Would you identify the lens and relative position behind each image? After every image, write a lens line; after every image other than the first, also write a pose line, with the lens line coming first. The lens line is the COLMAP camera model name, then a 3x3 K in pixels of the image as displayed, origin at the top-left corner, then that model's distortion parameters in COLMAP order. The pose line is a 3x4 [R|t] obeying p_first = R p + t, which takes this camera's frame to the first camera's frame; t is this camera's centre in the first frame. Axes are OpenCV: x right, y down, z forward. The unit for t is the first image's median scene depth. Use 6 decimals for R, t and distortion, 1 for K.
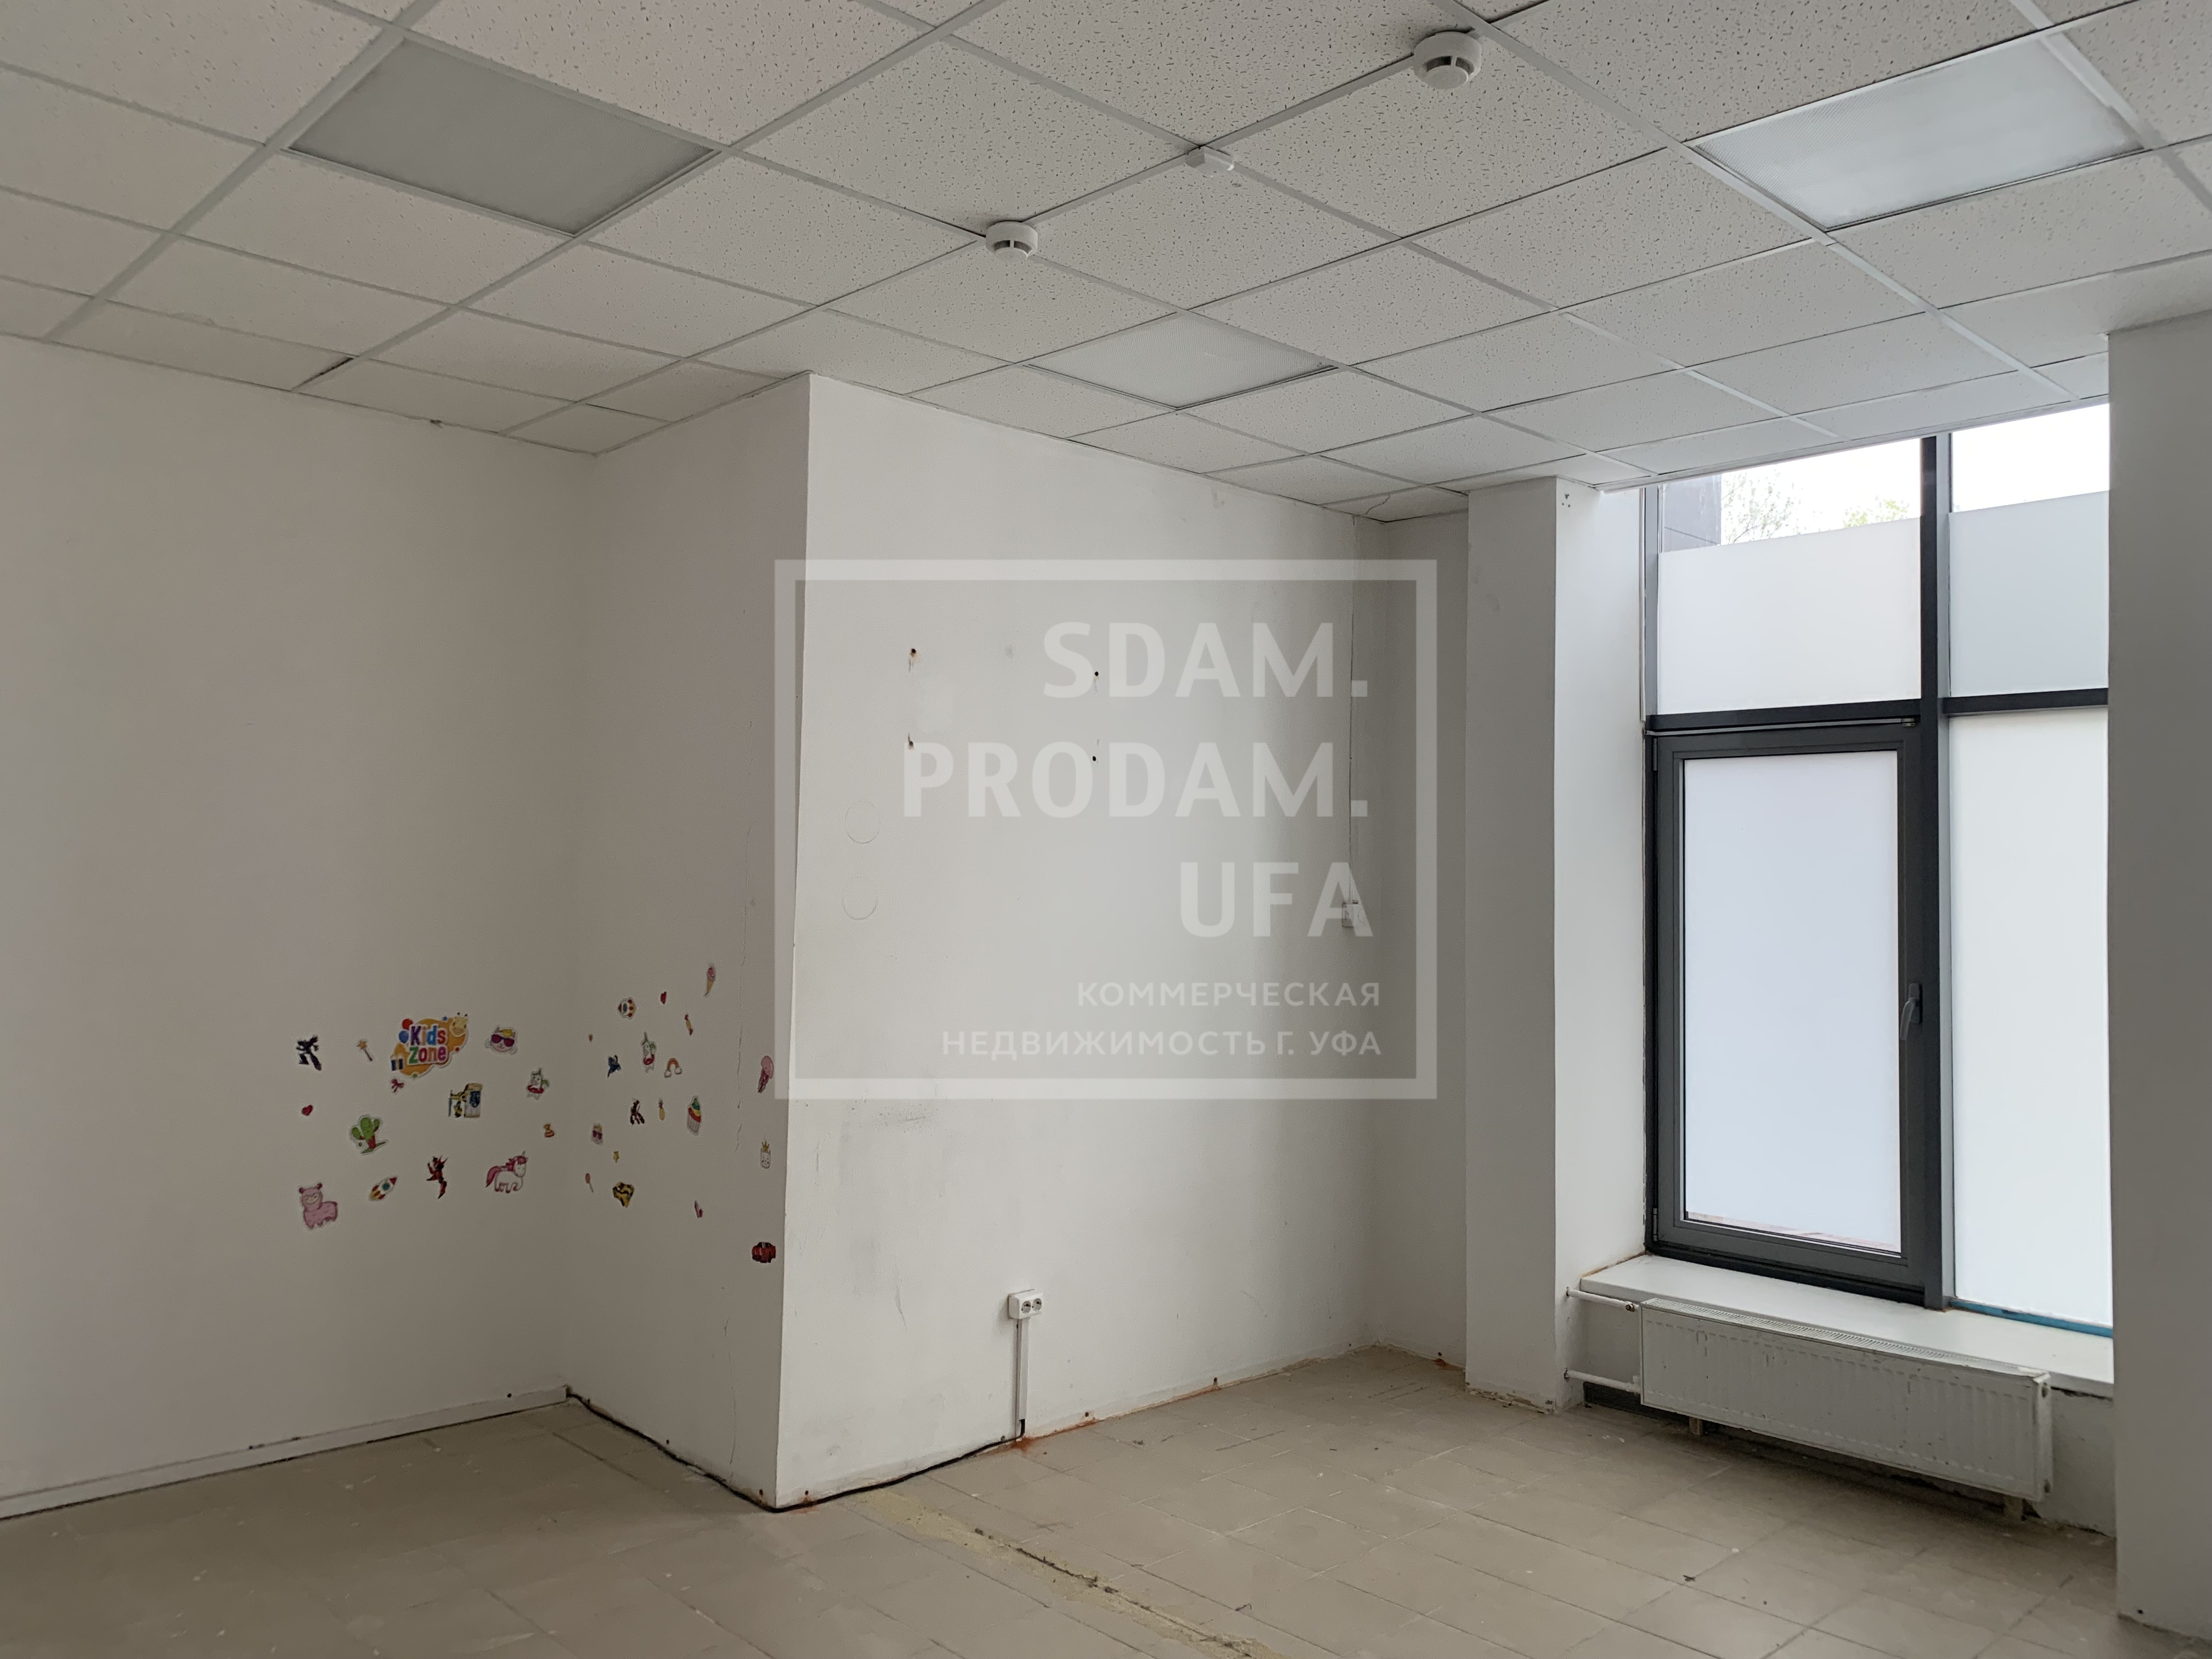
lens RADIAL K [[1682.7, 0, 1106.0], [0, 1682.7, 829.5], [0, 0, 1]] dist [0.053169, -0.009805]
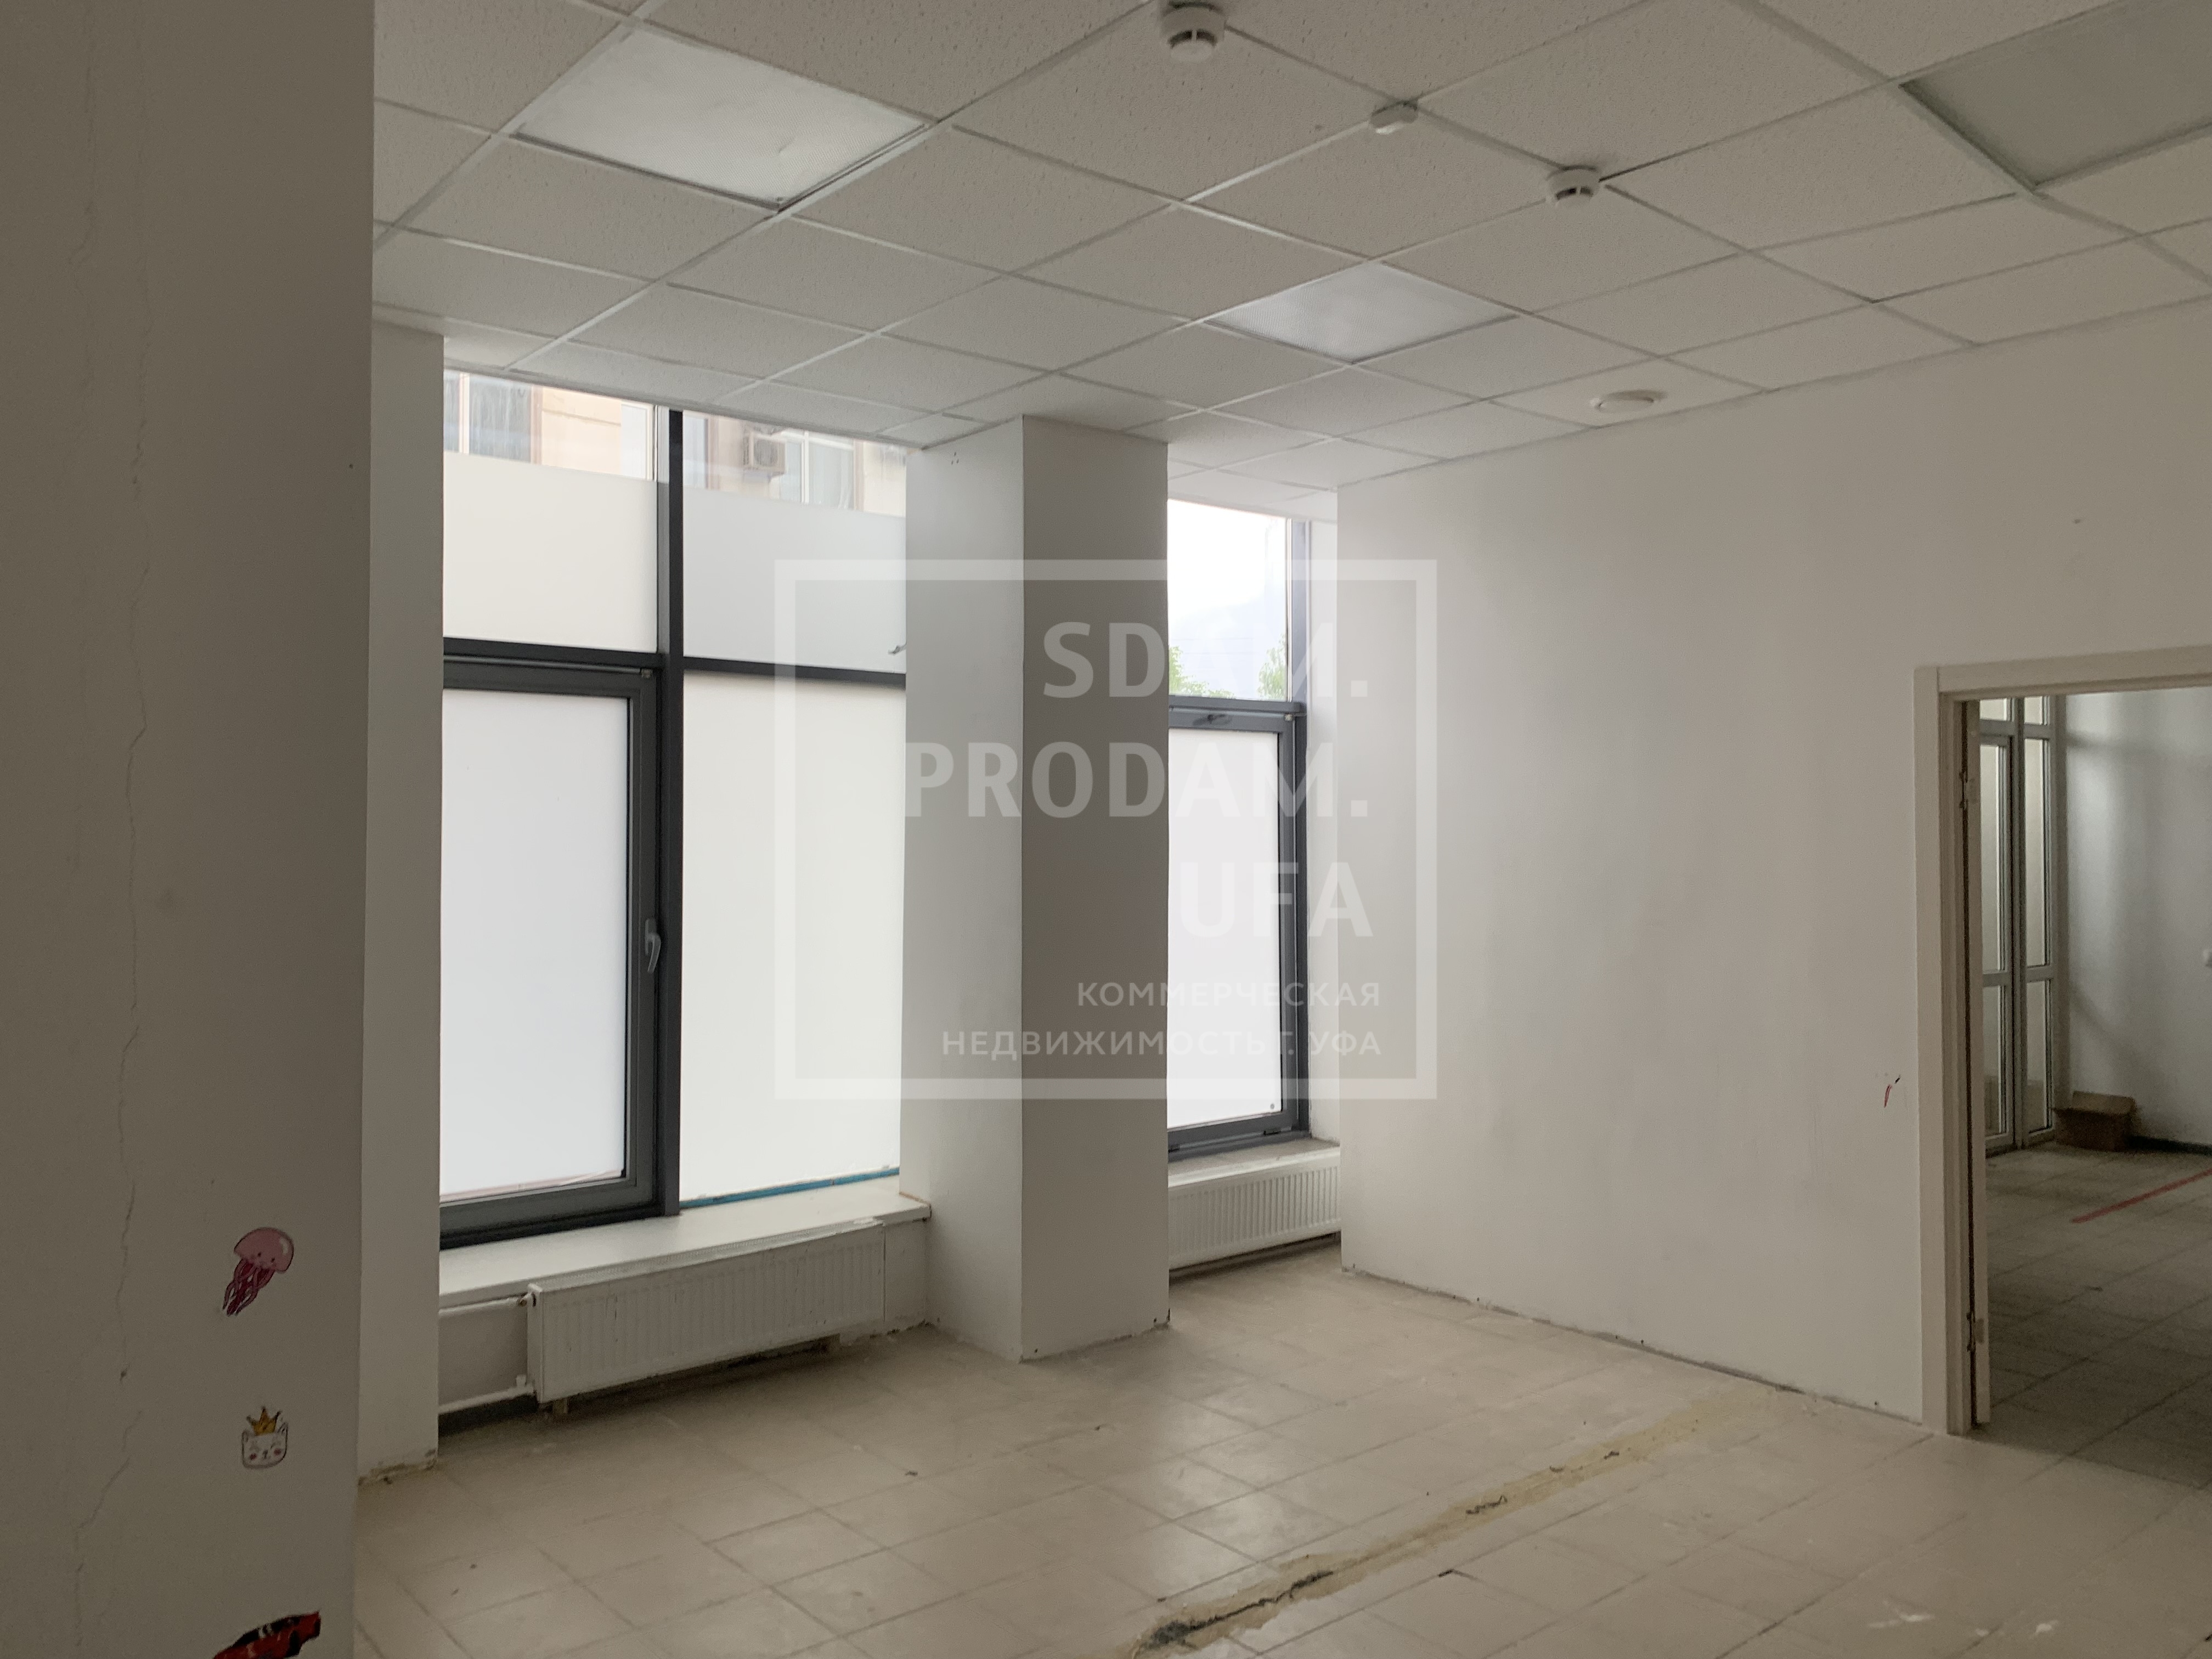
lens RADIAL K [[1695.4, 0, 1106.0], [0, 1695.4, 829.5], [0, 0, 1]] dist [0.018404, -0.000016]
pose [[0.070730, -0.010993, 0.997435, -0.568026], [-0.035819, 0.999266, 0.013553, 0.009061], [-0.996852, -0.036686, 0.070285, 0.647187]]
